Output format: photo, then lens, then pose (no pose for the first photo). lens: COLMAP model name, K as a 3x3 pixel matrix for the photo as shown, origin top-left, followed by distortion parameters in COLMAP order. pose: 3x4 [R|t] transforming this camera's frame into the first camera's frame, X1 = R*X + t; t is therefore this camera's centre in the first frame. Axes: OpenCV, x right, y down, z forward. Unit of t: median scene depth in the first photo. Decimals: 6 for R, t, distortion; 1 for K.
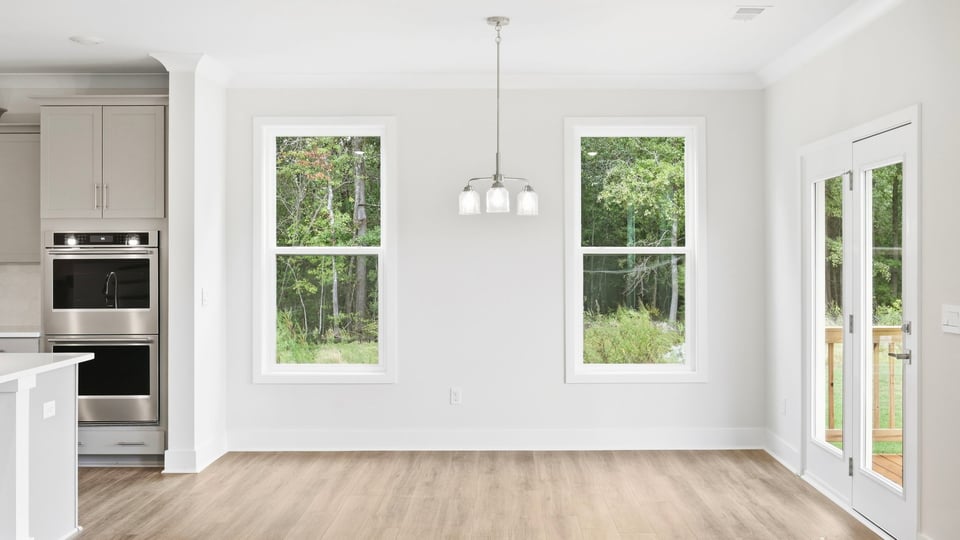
lens RADIAL K [[952.2, 0, 484.5], [0, 952.2, 250.7], [0, 0, 1]] dist [-0.014747, -0.006366]
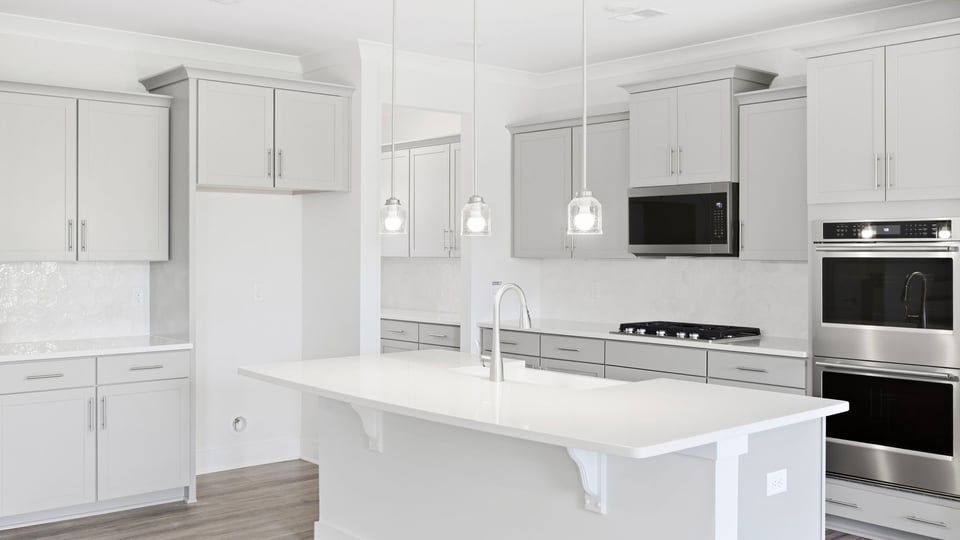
lens RADIAL K [[952.2, 0, 484.5], [0, 952.2, 250.7], [0, 0, 1]] dist [-0.014747, -0.006366]
pose [[0.670475, 0.002929, -0.741926, -0.070972], [0.003759, 0.999966, 0.007344, -0.003177], [0.741922, -0.007713, 0.670442, 0.290980]]
